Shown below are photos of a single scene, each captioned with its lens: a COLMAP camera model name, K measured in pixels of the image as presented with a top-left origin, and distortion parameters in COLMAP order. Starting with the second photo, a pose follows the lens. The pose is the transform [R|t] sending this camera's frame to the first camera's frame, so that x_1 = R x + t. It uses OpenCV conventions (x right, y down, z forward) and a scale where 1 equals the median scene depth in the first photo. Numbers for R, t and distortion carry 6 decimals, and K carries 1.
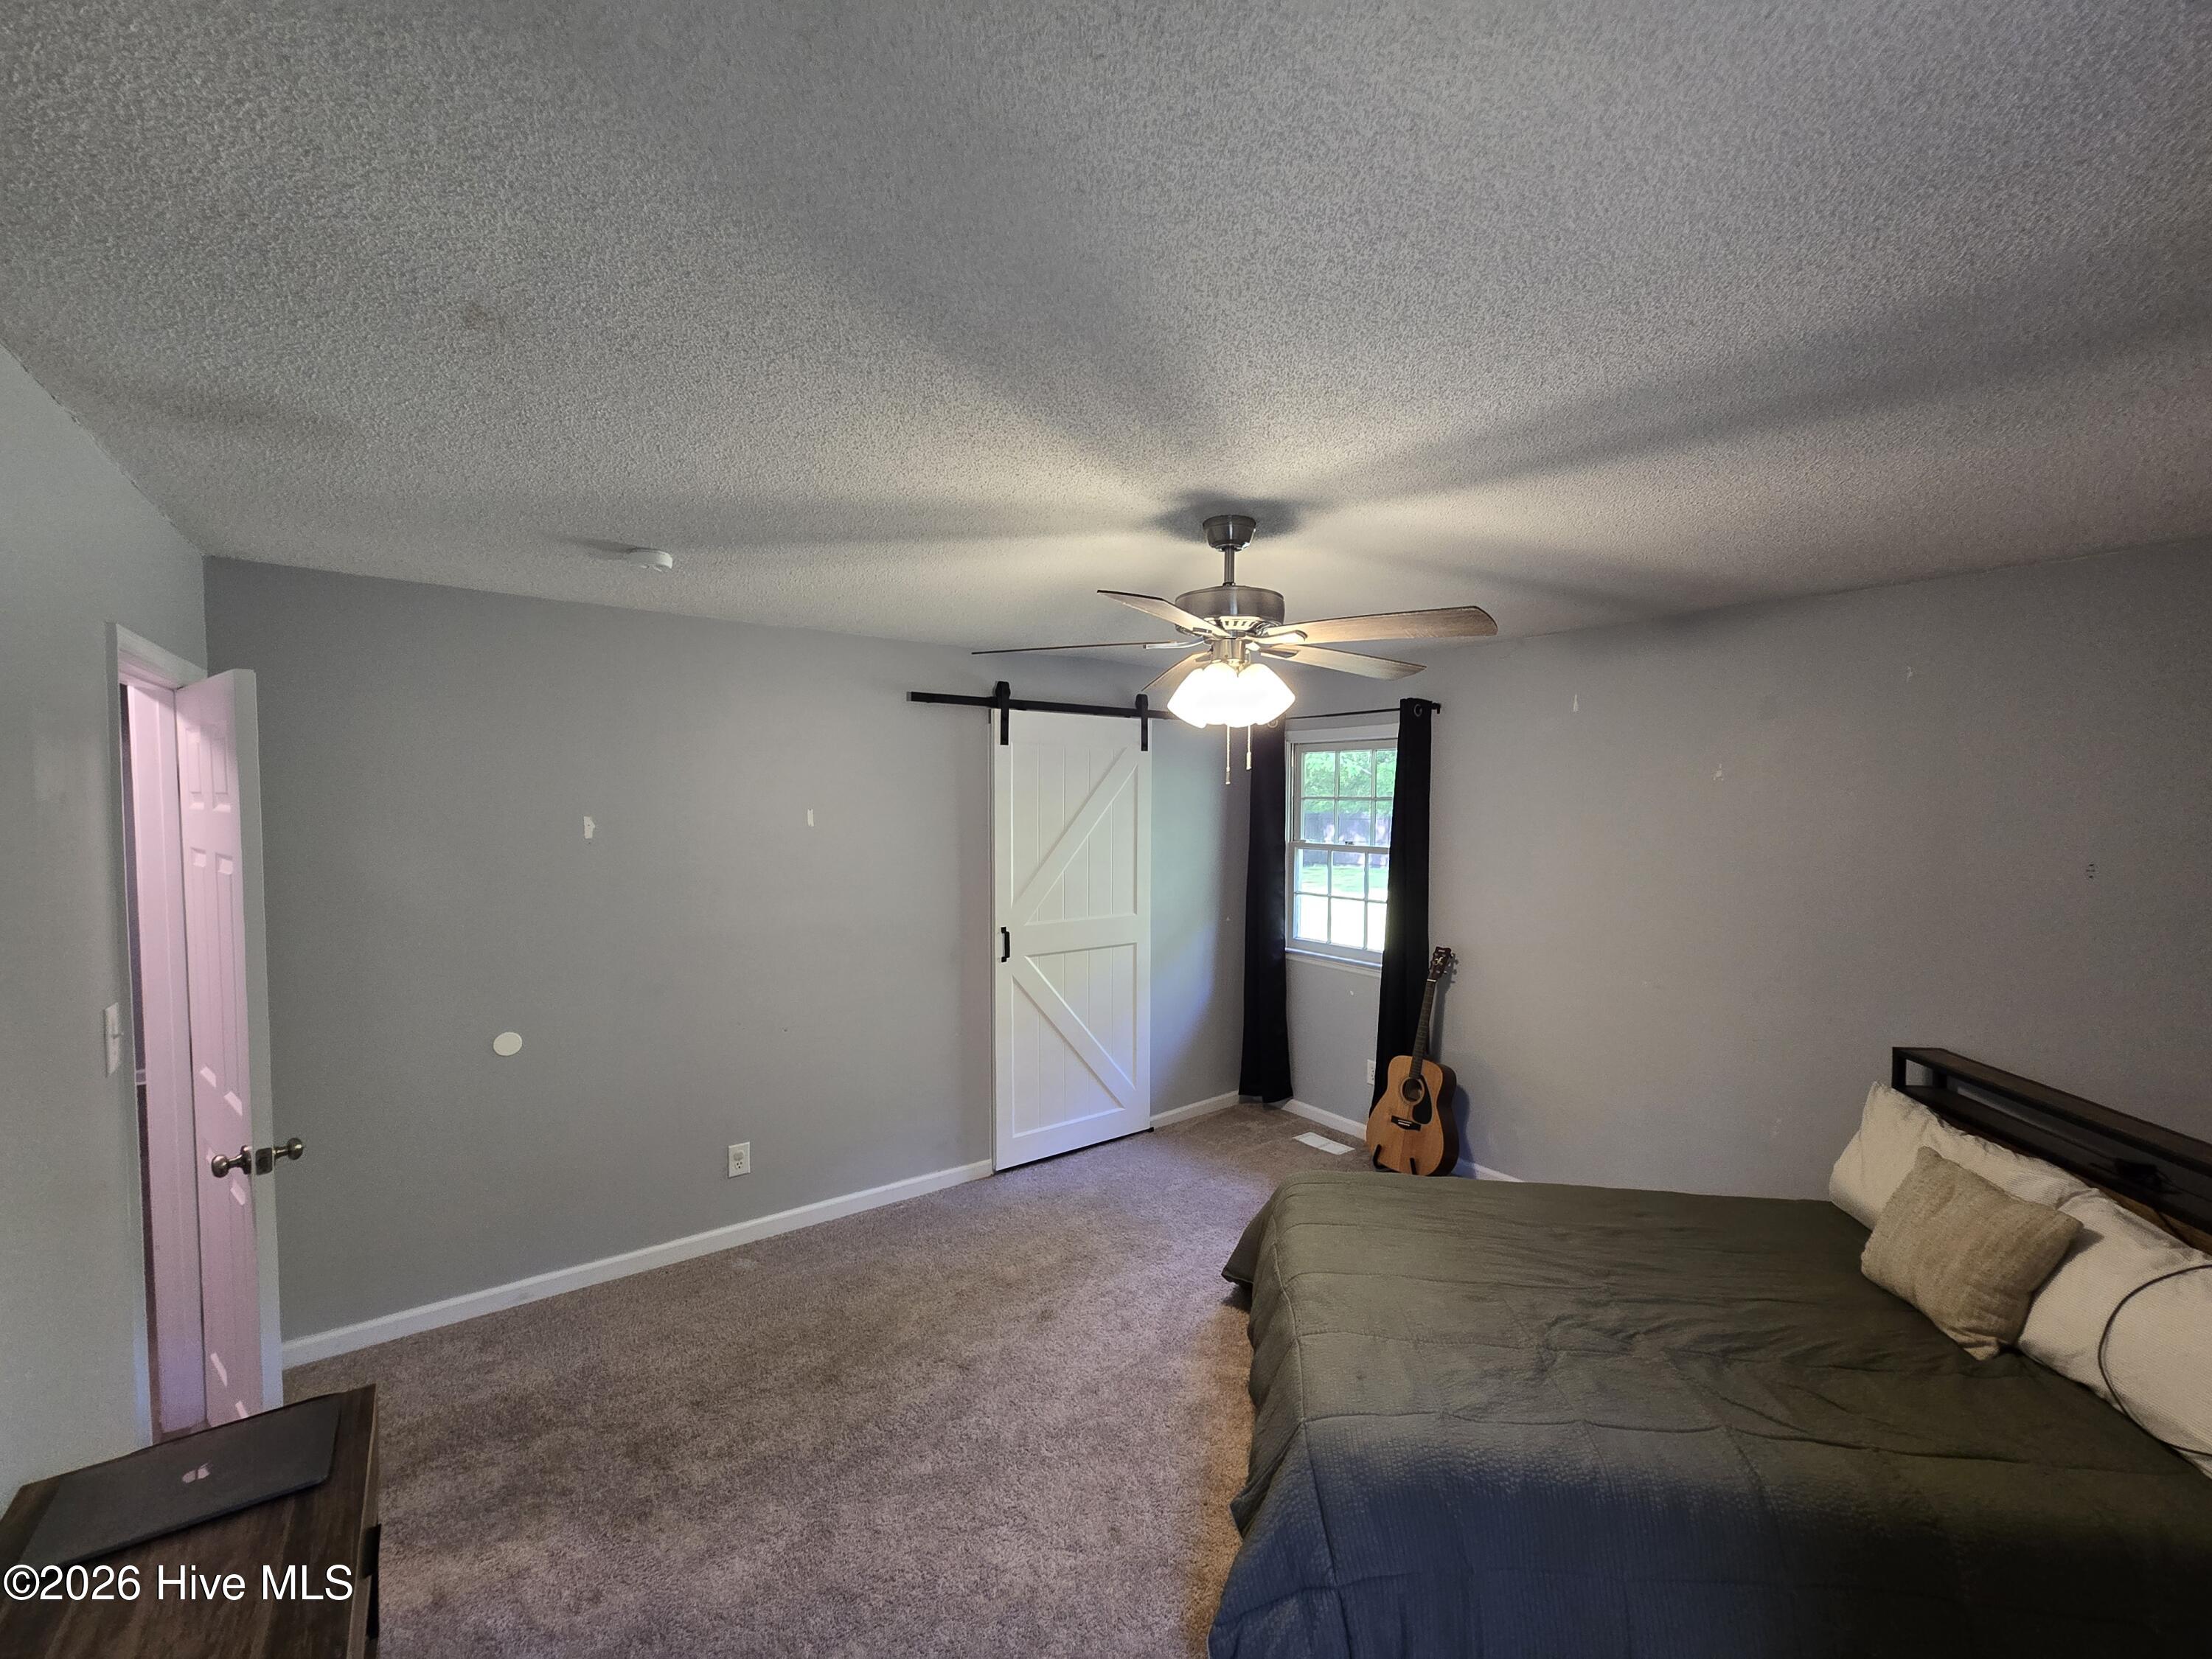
lens RADIAL K [[901.4, 0, 1122.2], [0, 901.4, 841.3], [0, 0, 1]] dist [0.002274, 0.000389]
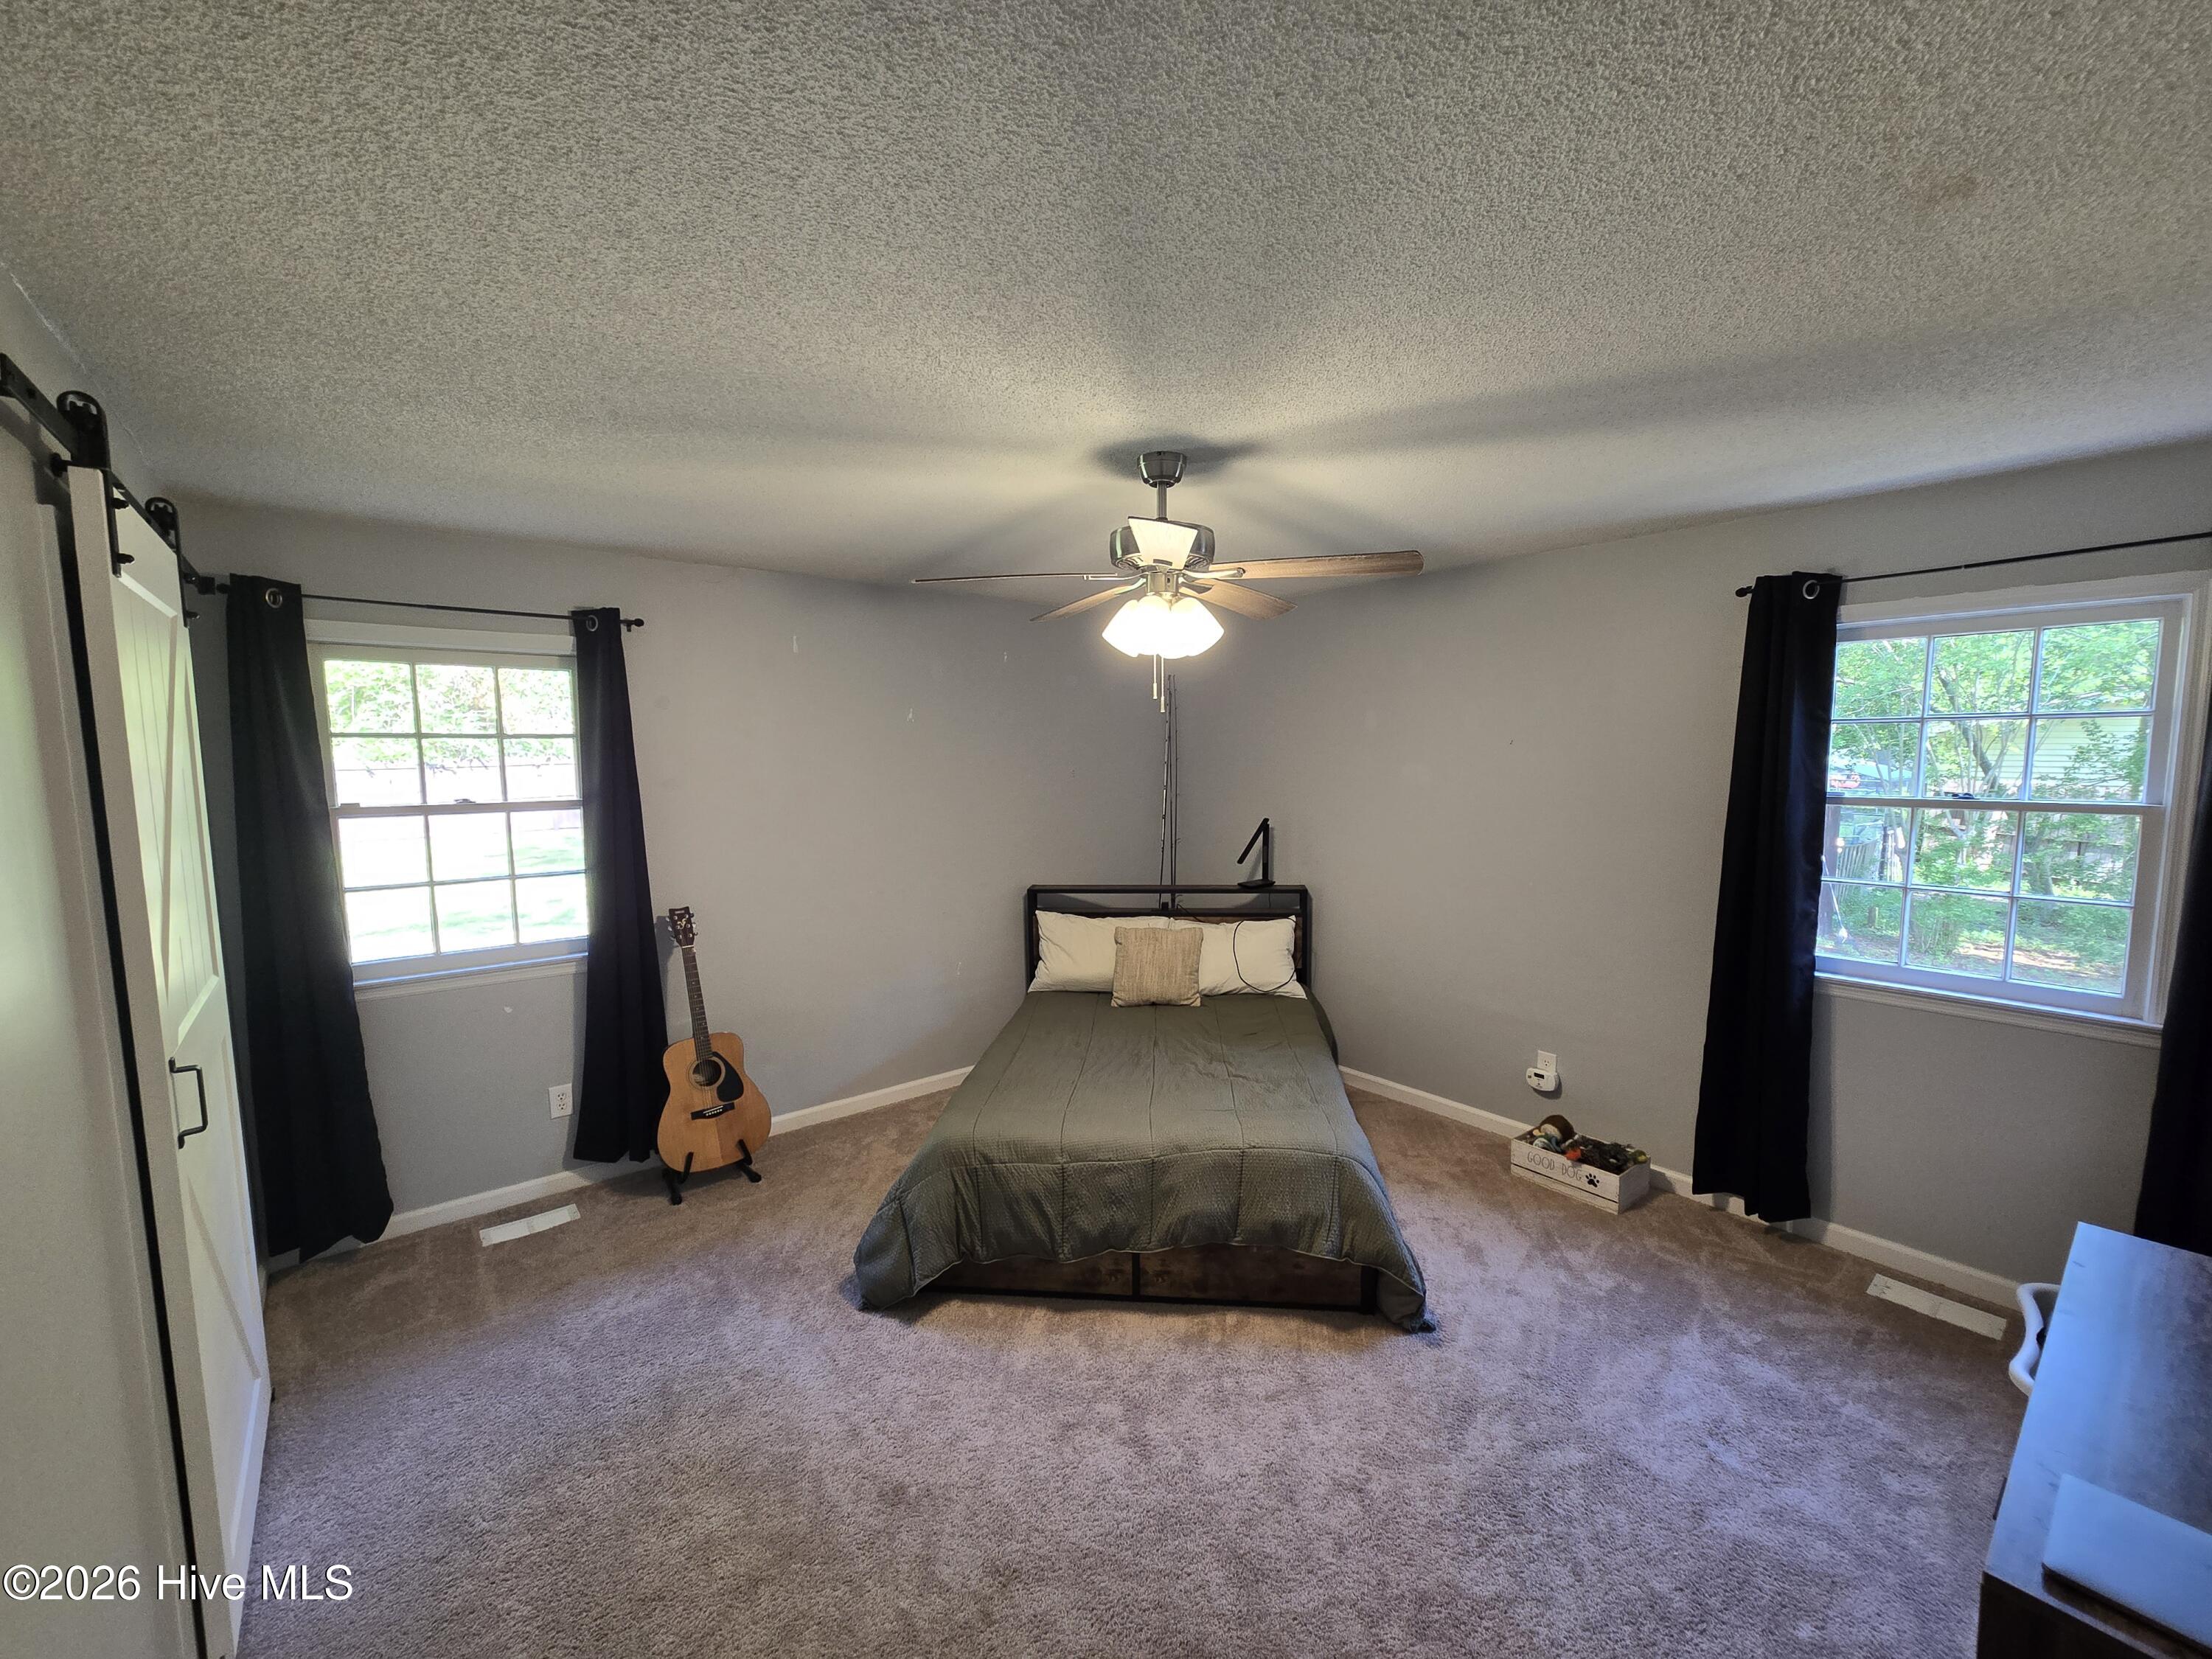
lens RADIAL K [[901.4, 0, 1122.2], [0, 901.4, 841.3], [0, 0, 1]] dist [0.002274, 0.000389]
pose [[-0.054452, -0.095101, 0.993977, -0.516944], [0.051677, 0.993852, 0.097920, -0.009095], [-0.997178, 0.056697, -0.049202, 0.604967]]
